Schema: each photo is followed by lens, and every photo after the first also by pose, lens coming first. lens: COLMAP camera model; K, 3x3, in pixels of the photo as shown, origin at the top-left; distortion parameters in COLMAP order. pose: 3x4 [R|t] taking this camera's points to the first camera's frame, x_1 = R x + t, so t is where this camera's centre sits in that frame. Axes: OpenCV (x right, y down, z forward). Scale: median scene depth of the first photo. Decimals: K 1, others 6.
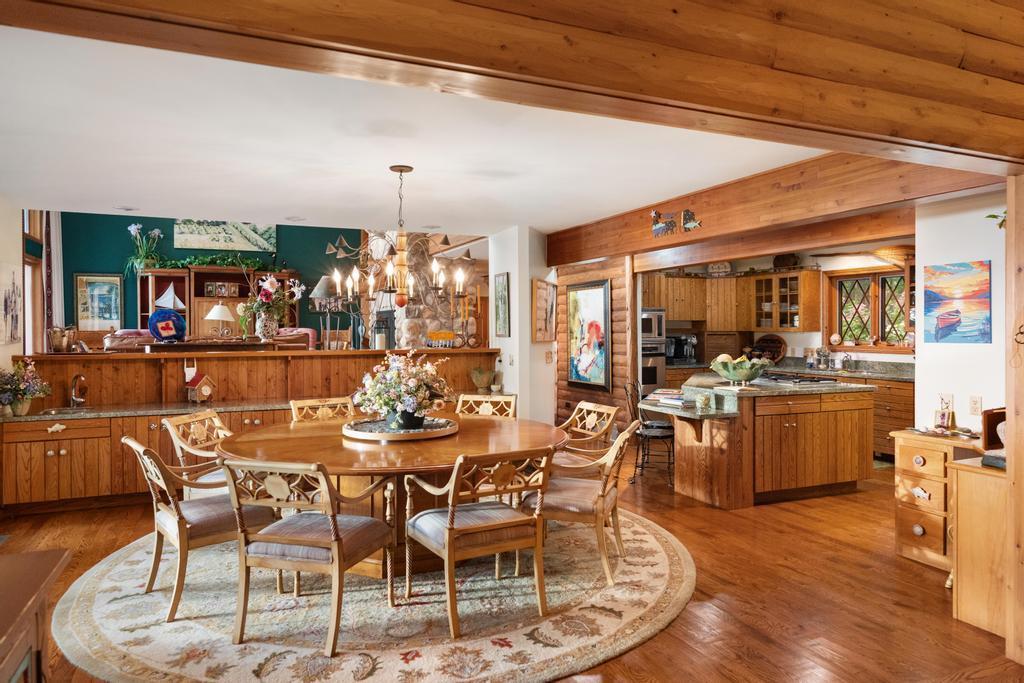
lens RADIAL K [[661.7, 0, 512.0], [0, 661.7, 341.5], [0, 0, 1]] dist [0.000532, -0.000055]
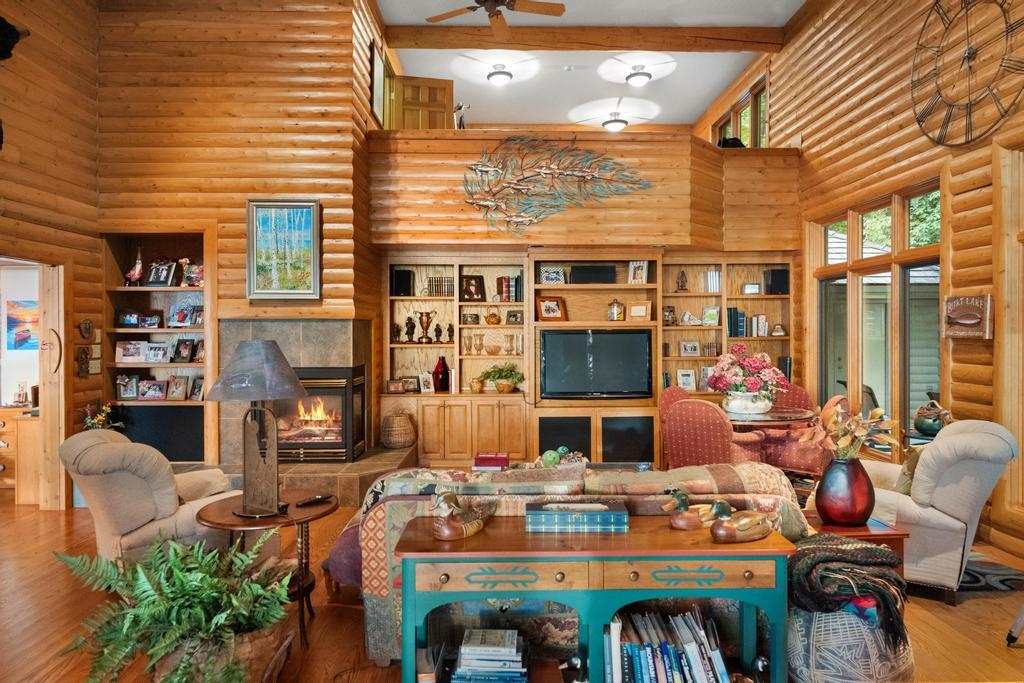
lens RADIAL K [[626.8, 0, 512.0], [0, 626.8, 341.5], [0, 0, 1]] dist [0.002505, 0.001381]
pose [[0.388328, -0.008487, 0.921482, -0.300651], [0.011258, 0.999927, 0.004465, -0.012199], [-0.921452, 0.008640, 0.388395, -0.726782]]
